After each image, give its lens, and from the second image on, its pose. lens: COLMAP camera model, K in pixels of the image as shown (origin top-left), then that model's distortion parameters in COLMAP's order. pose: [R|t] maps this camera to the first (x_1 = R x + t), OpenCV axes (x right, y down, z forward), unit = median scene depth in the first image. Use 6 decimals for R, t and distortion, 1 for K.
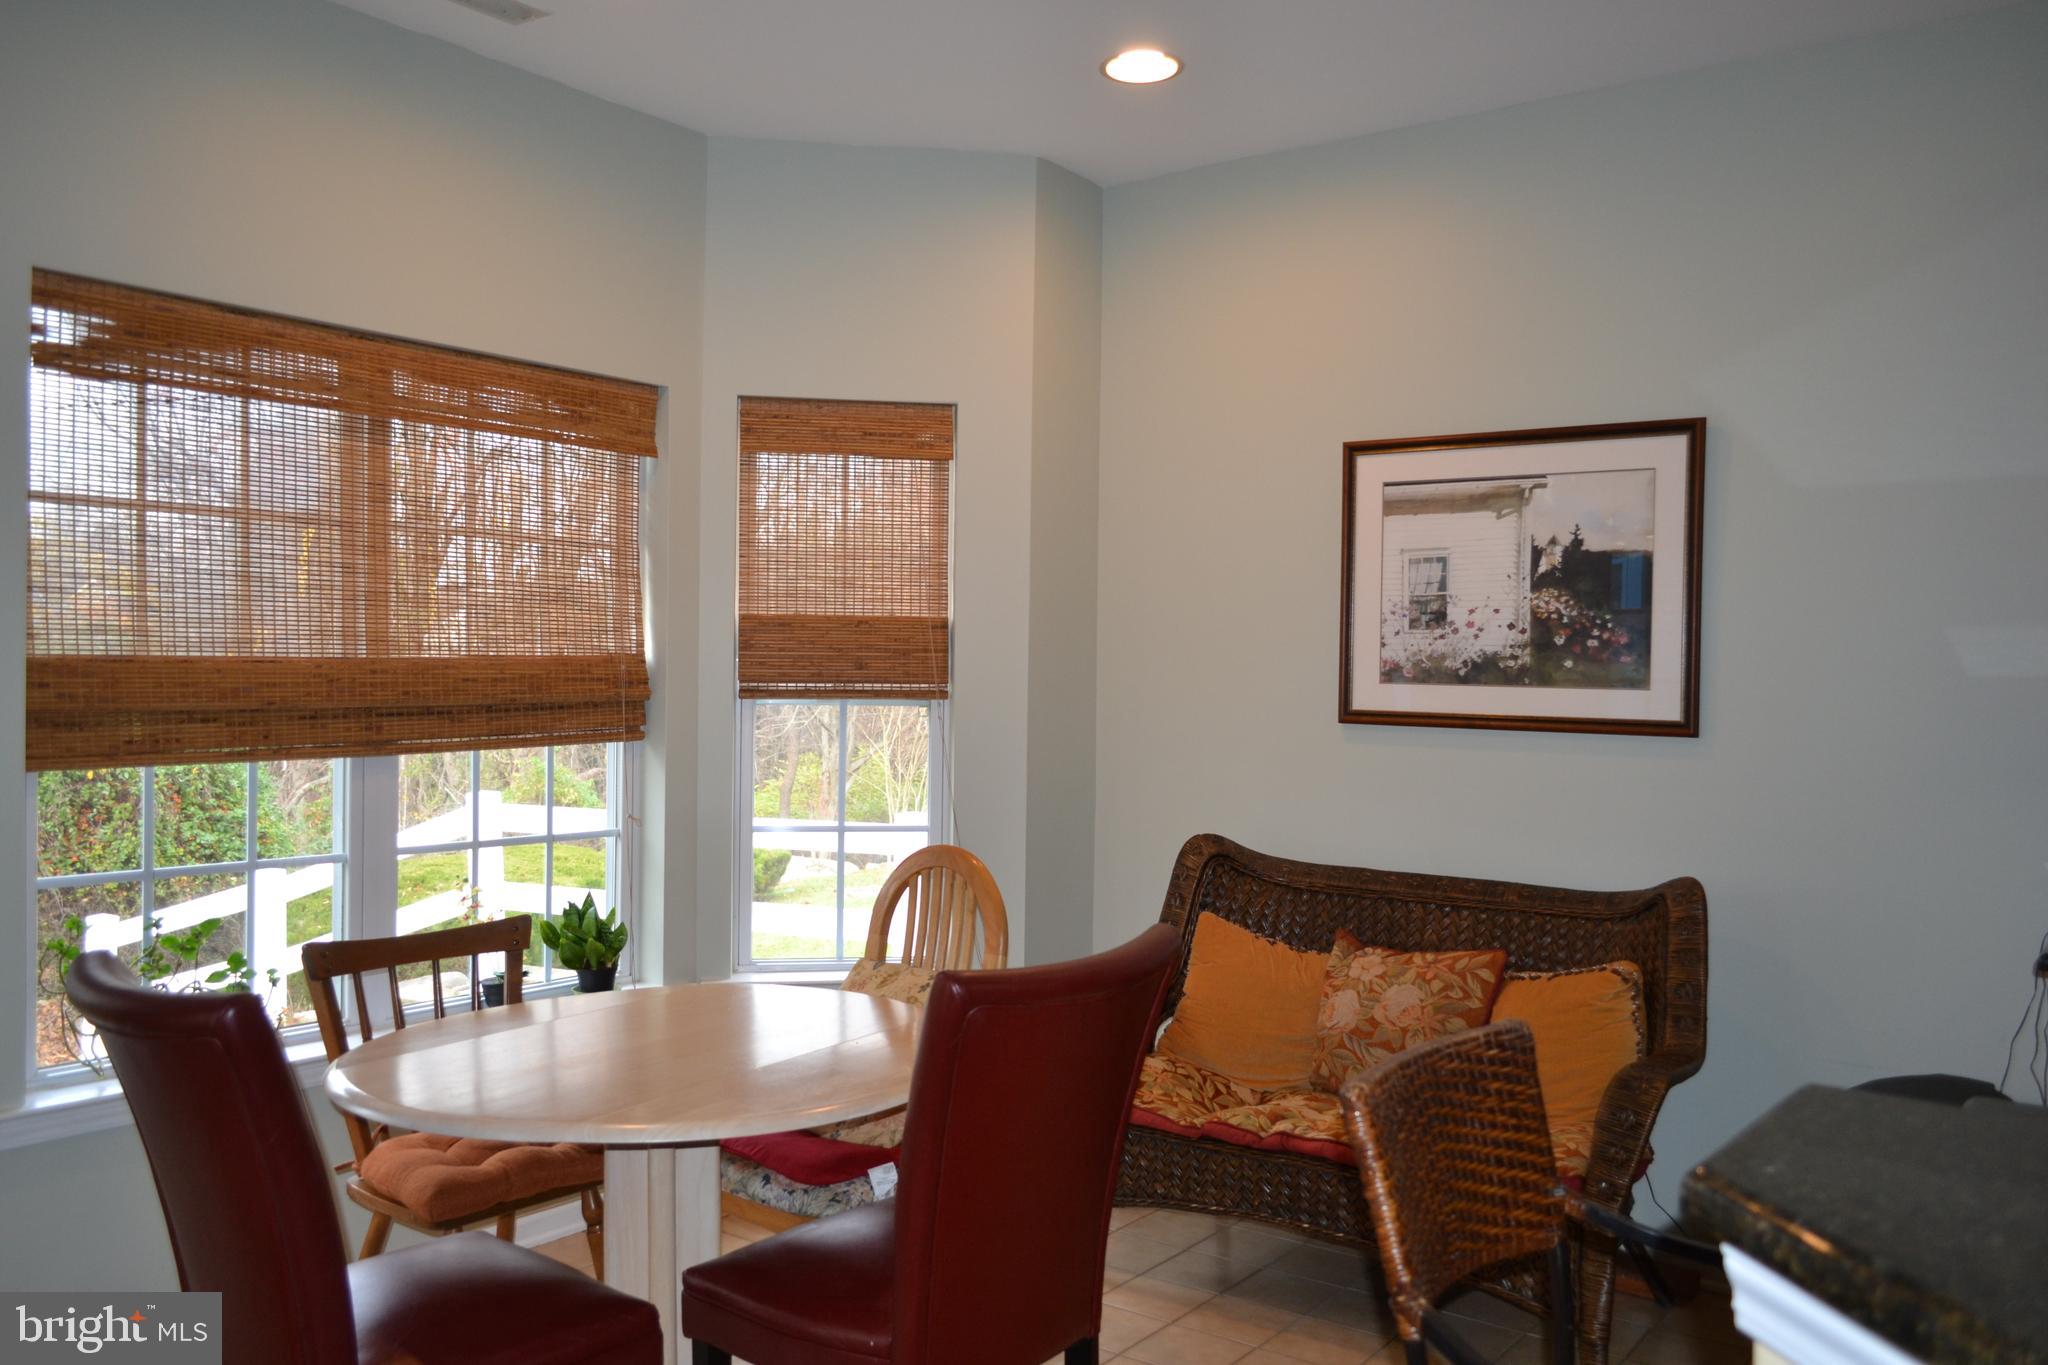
lens RADIAL K [[1621.1, 0, 1021.6], [0, 1621.1, 670.8], [0, 0, 1]] dist [-0.014179, 0.005196]
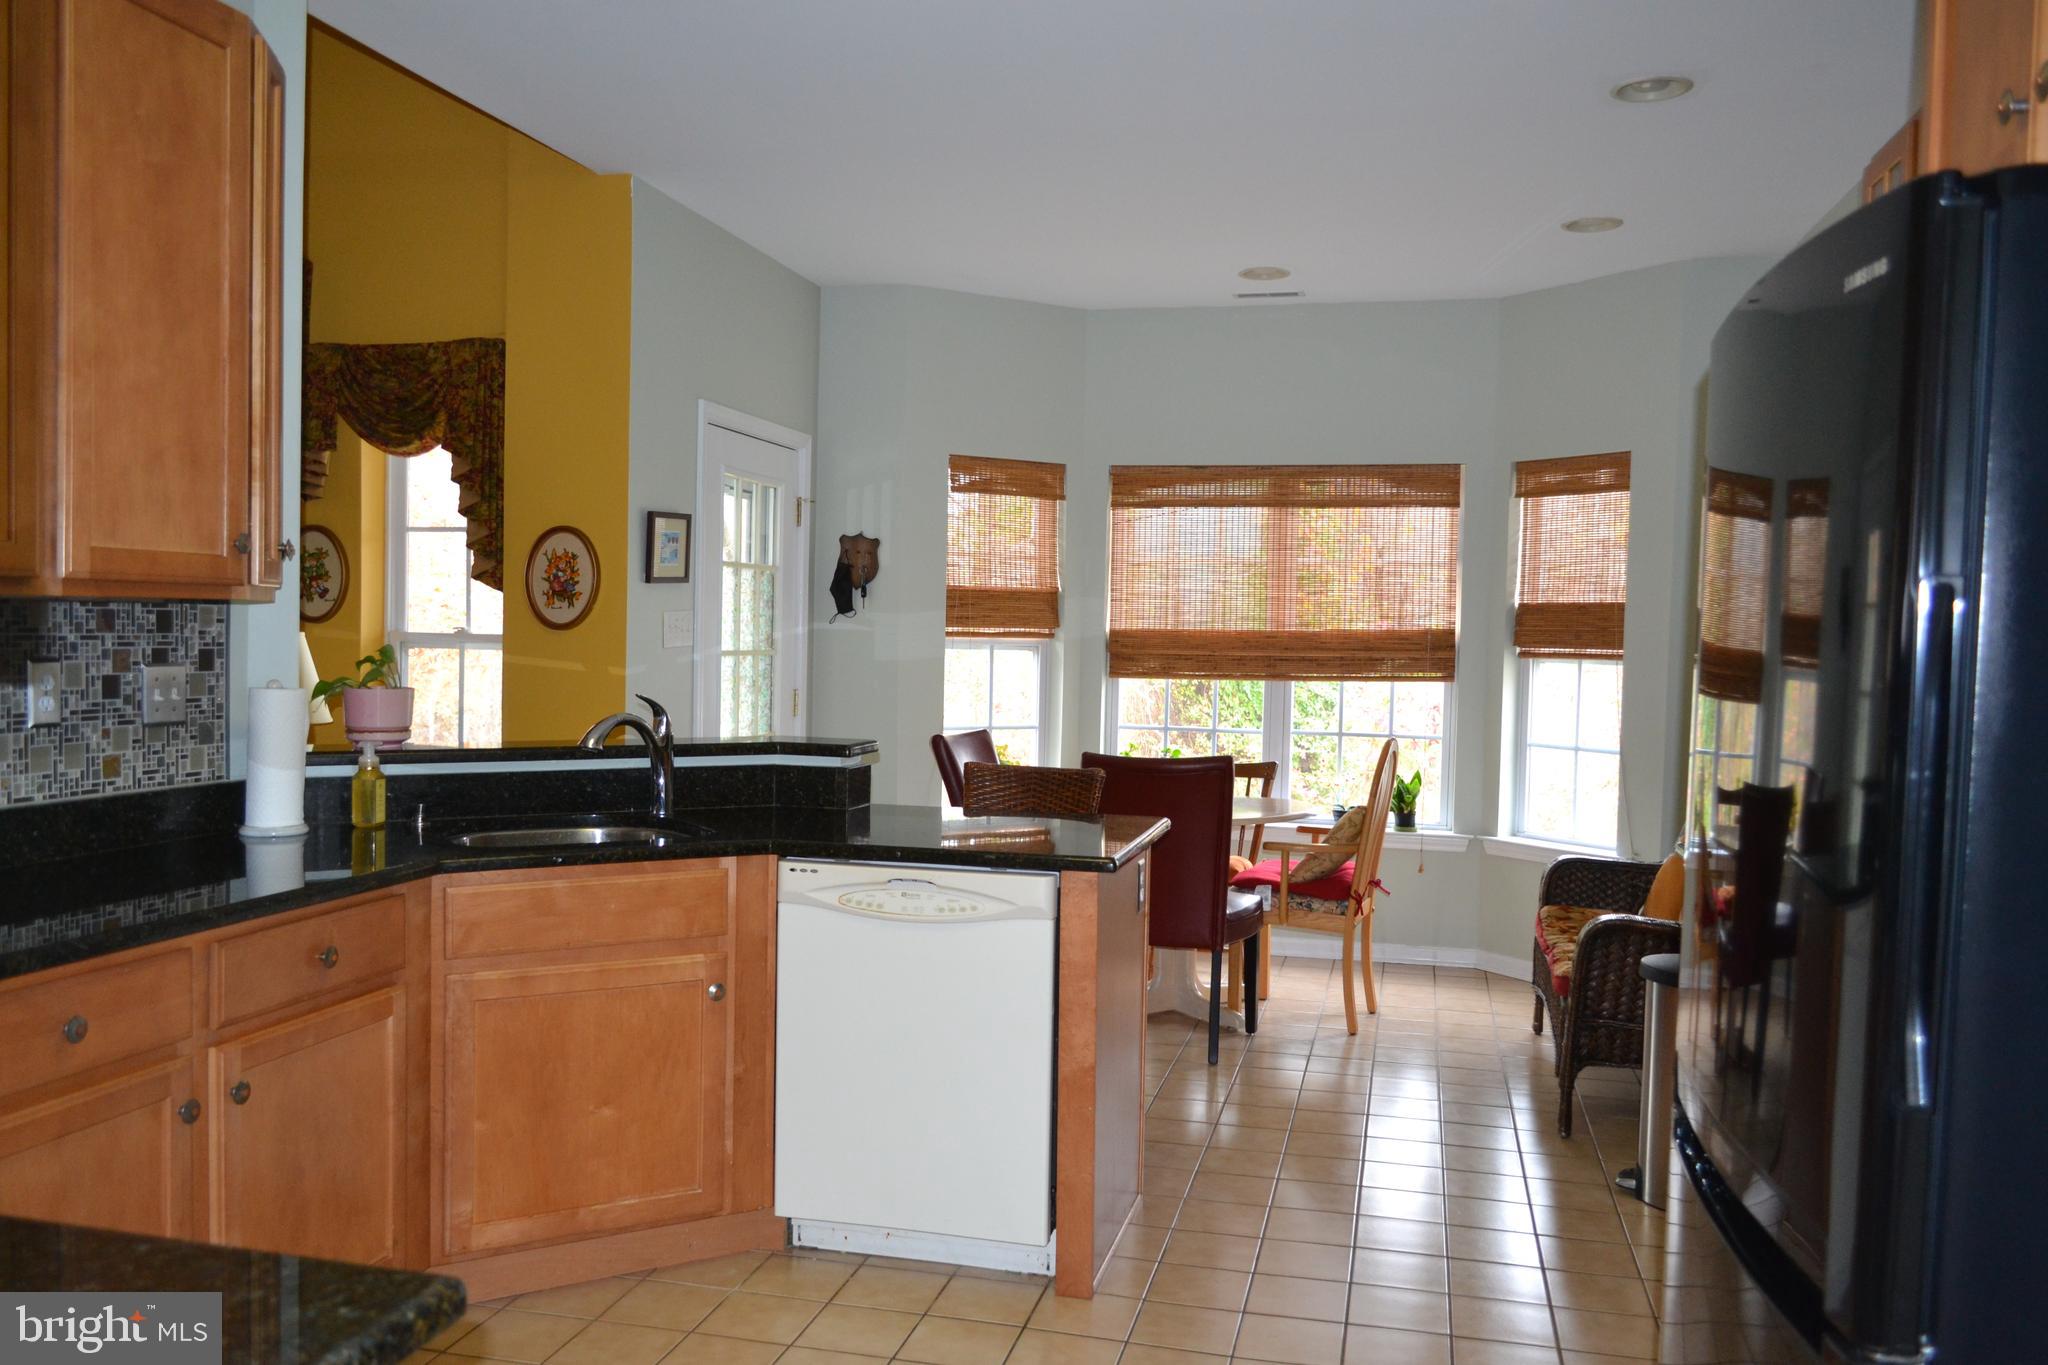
lens RADIAL K [[1621.1, 0, 1029.5], [0, 1621.1, 686.3], [0, 0, 1]] dist [-0.014179, 0.005196]
pose [[0.382038, 0.028346, -0.923712, 1.178477], [-0.014263, 0.999591, 0.024775, 0.013573], [0.924036, 0.003710, 0.382286, -0.017571]]
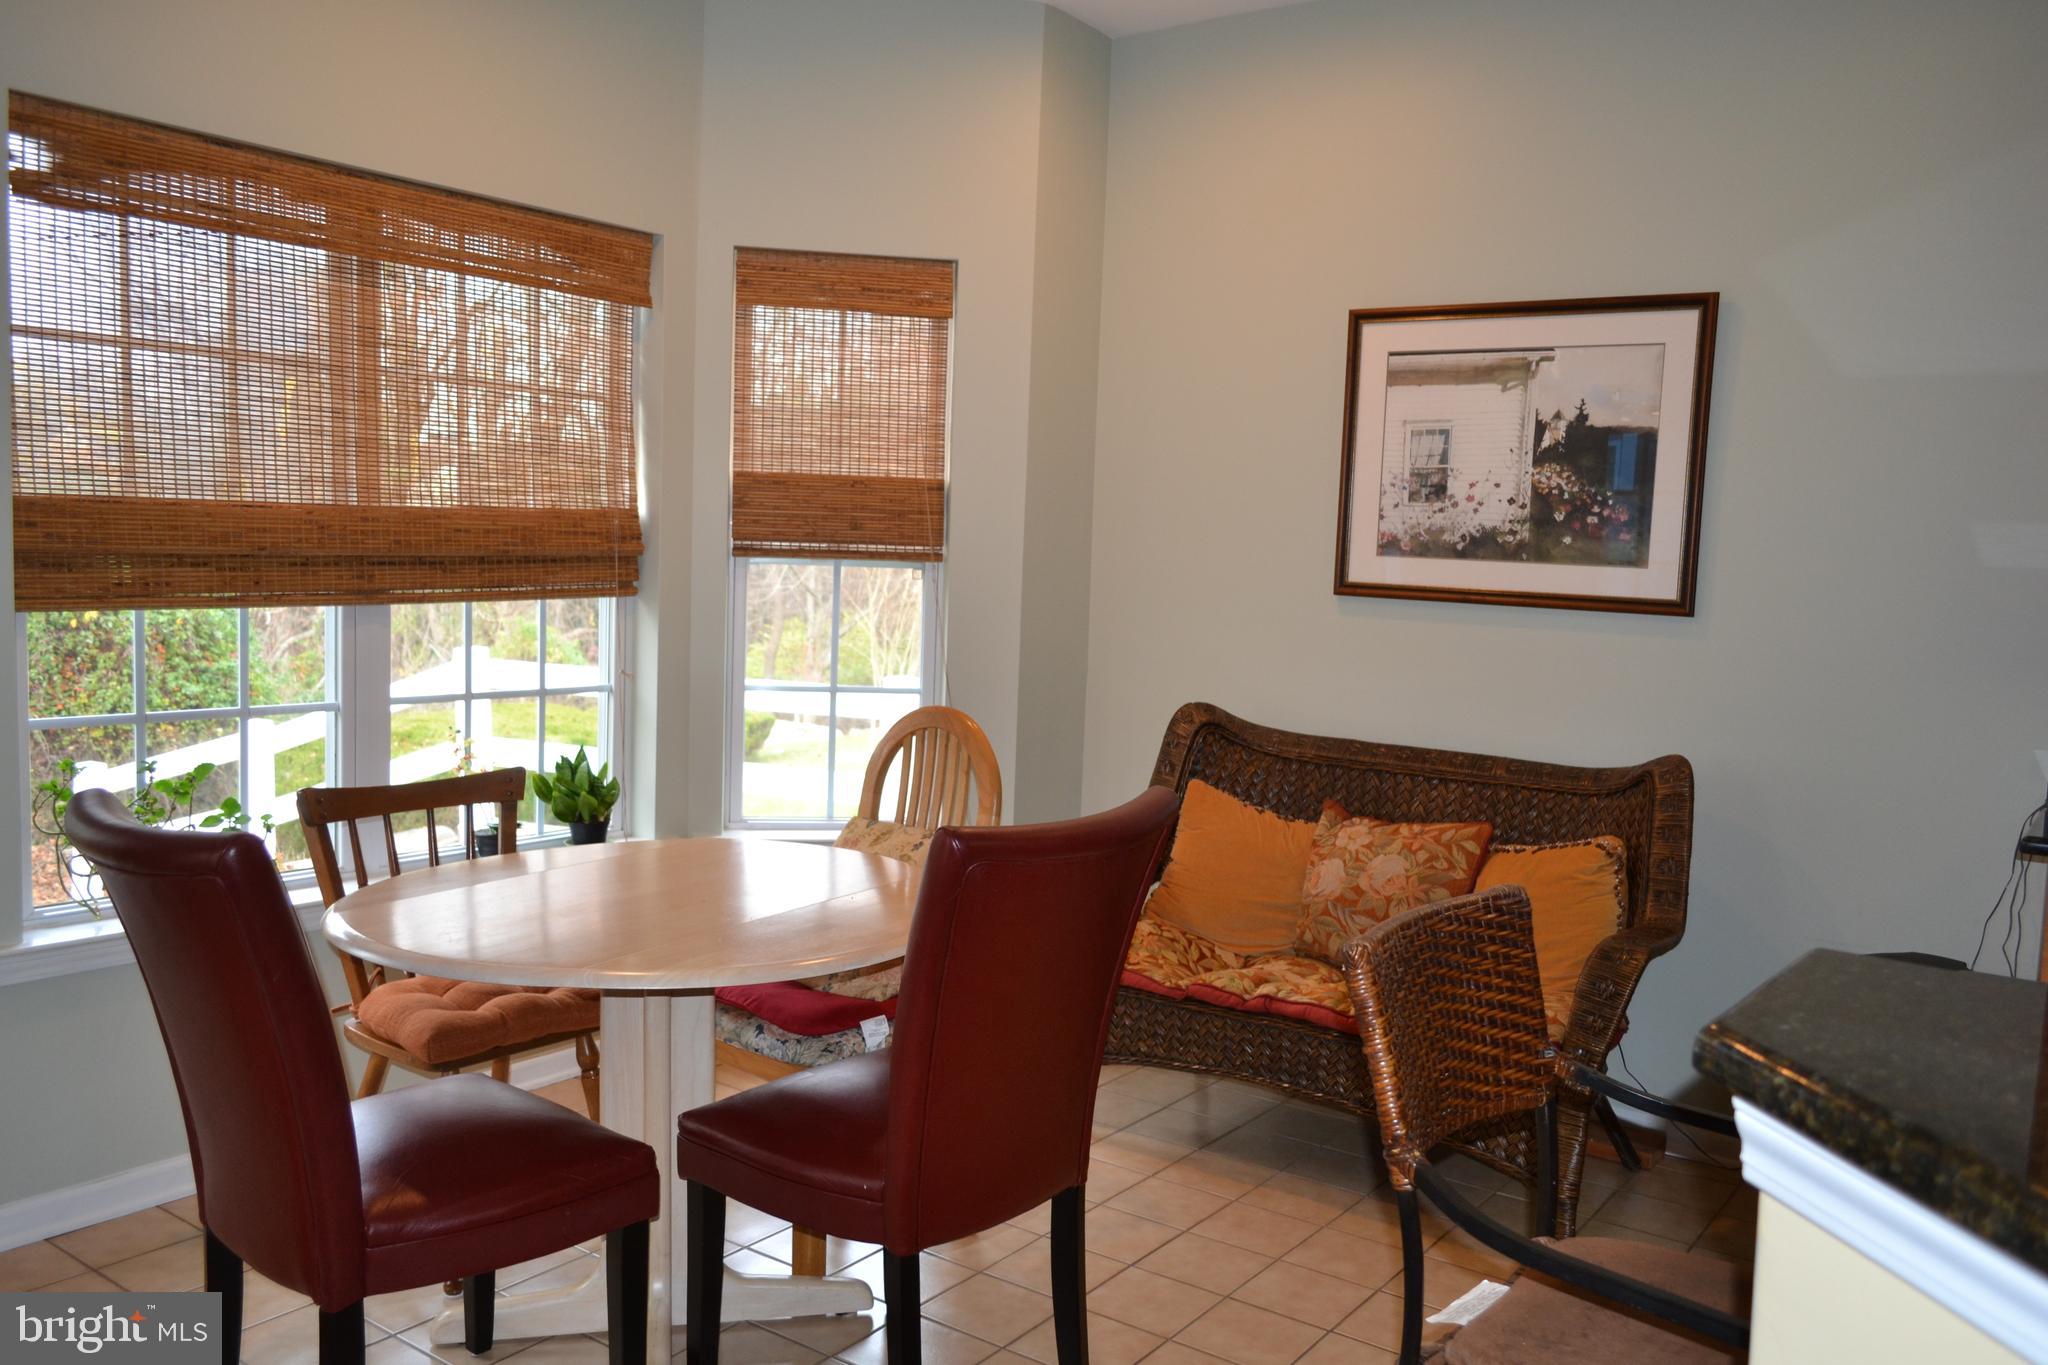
lens RADIAL K [[1621.1, 0, 1022.5], [0, 1621.1, 669.9], [0, 0, 1]] dist [-0.014179, 0.005196]
pose [[0.999708, 0.022108, 0.009777, -0.005199], [-0.022819, 0.996545, 0.079858, 0.003303], [-0.007978, -0.080057, 0.996758, 0.003336]]
